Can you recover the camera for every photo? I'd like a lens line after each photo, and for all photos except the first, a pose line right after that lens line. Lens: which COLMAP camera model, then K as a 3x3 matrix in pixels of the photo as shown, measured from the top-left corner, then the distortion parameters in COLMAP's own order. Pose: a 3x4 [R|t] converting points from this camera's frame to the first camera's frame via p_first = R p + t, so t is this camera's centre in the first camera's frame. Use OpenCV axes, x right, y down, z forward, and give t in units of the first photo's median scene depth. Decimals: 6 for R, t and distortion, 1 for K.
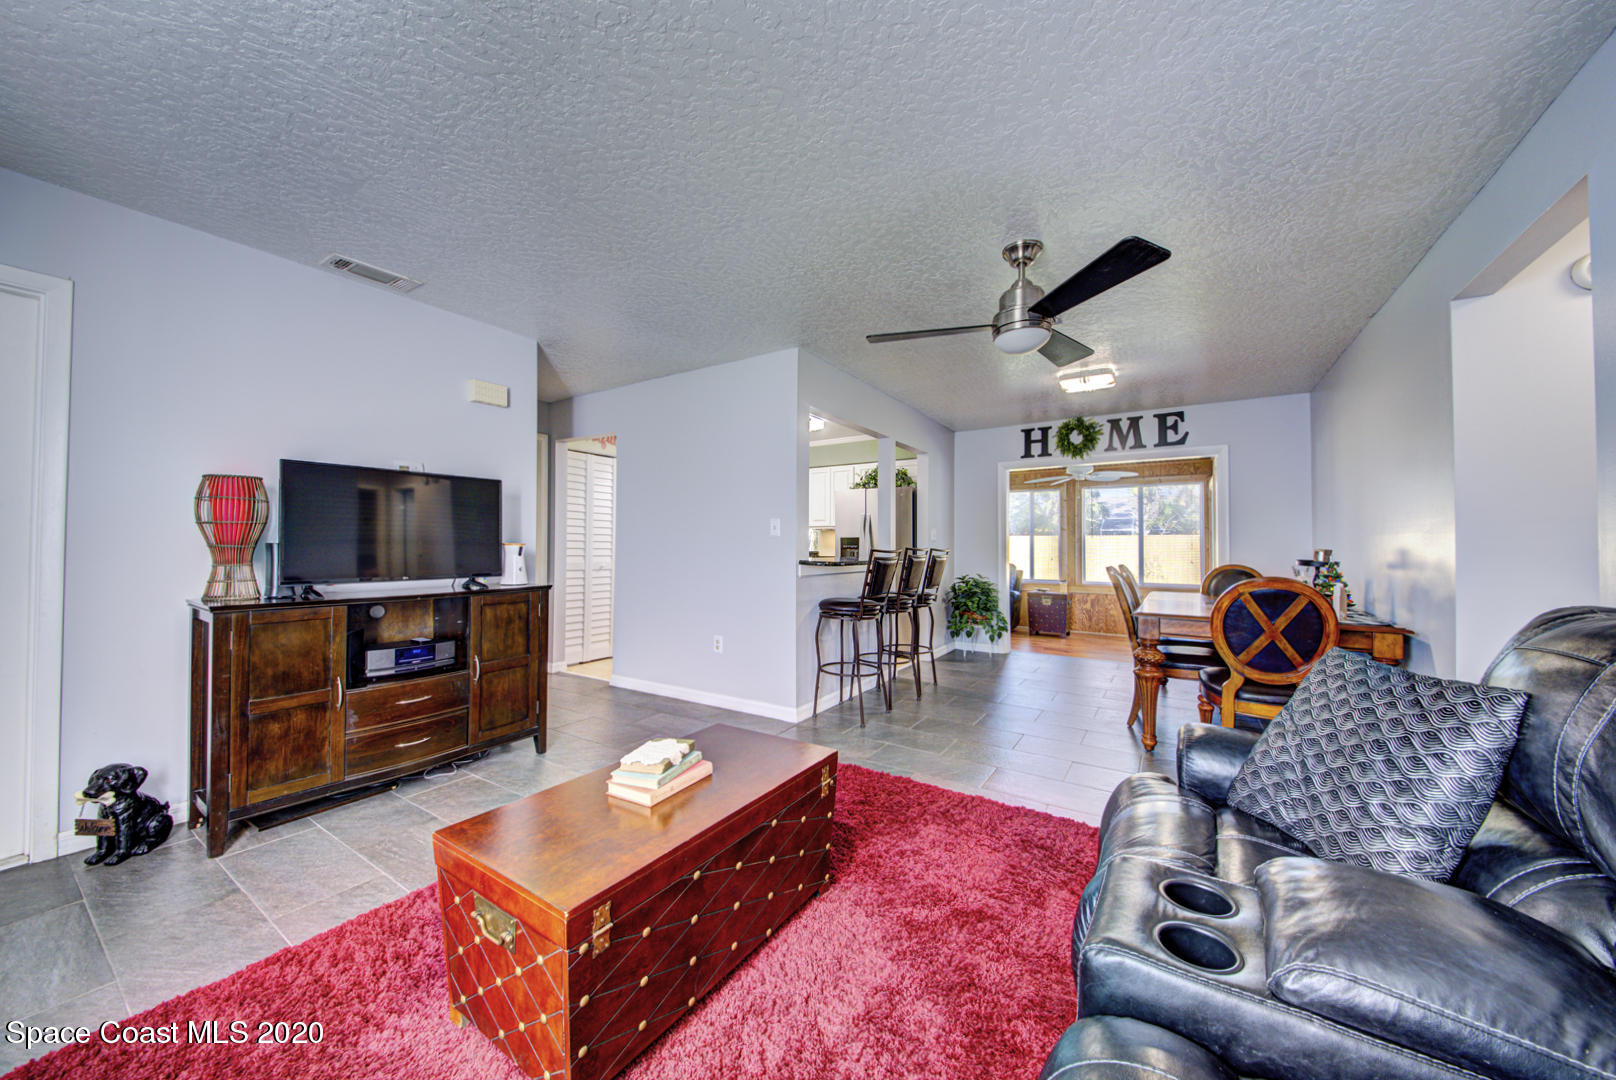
lens RADIAL K [[564.9, 0, 810.0], [0, 564.9, 540.2], [0, 0, 1]] dist [0.003084, -0.004179]
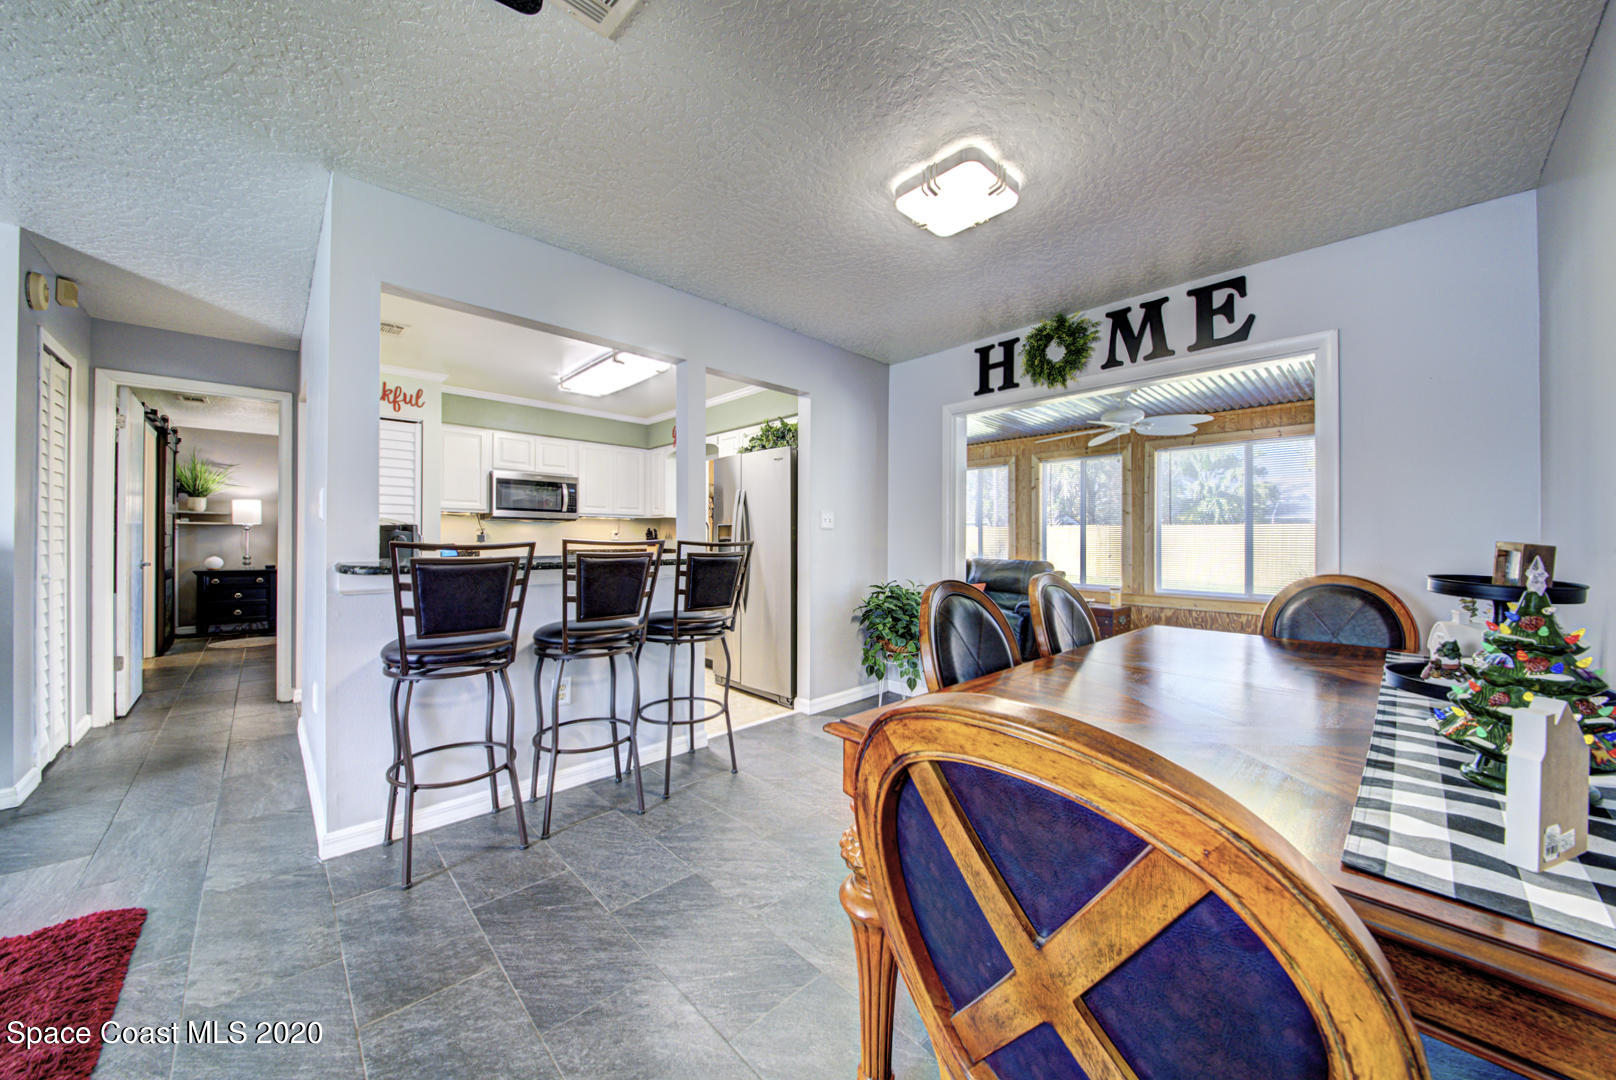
lens RADIAL K [[564.9, 0, 818.9], [0, 564.9, 547.3], [0, 0, 1]] dist [0.003084, -0.004179]
pose [[0.975107, -0.000922, -0.221731, 0.369693], [0.006786, 0.999647, 0.025684, 0.005121], [0.221629, -0.026549, 0.974770, 0.376864]]
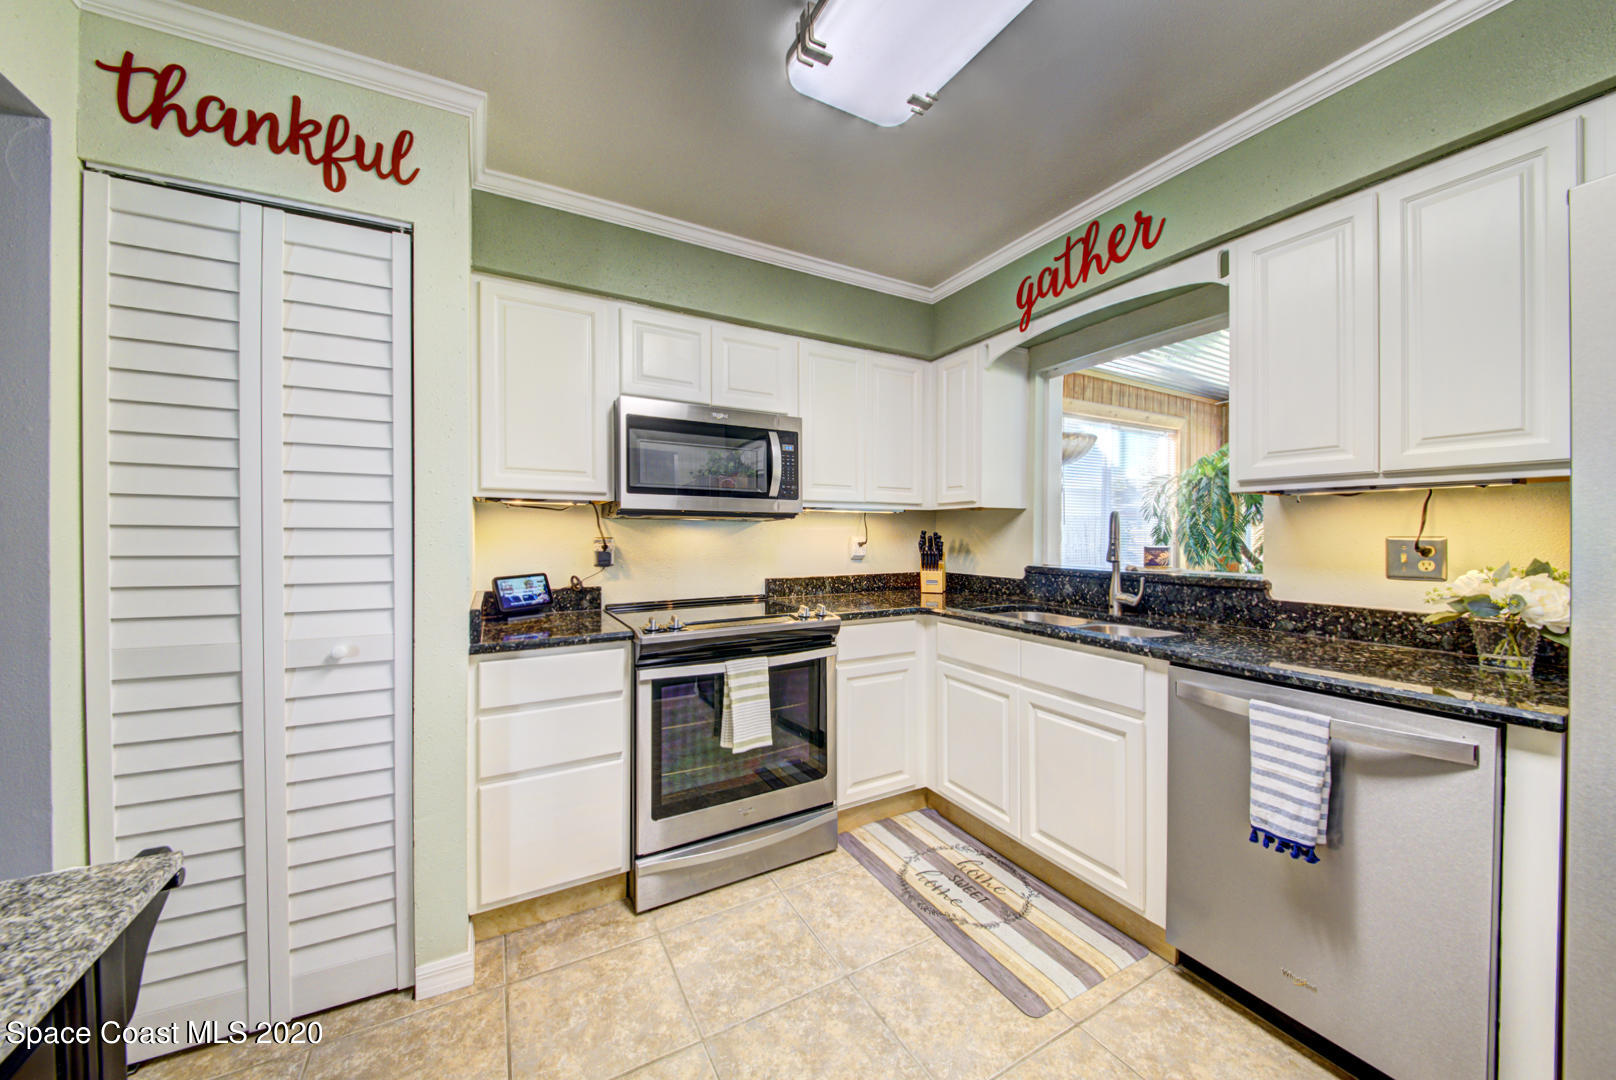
lens RADIAL K [[564.9, 0, 806.1], [0, 564.9, 544.8], [0, 0, 1]] dist [0.003084, -0.004179]
pose [[0.872593, 0.001353, -0.488447, -0.062088], [0.013734, 0.999533, 0.027303, -0.010008], [0.488255, -0.030533, 0.872167, 0.892583]]
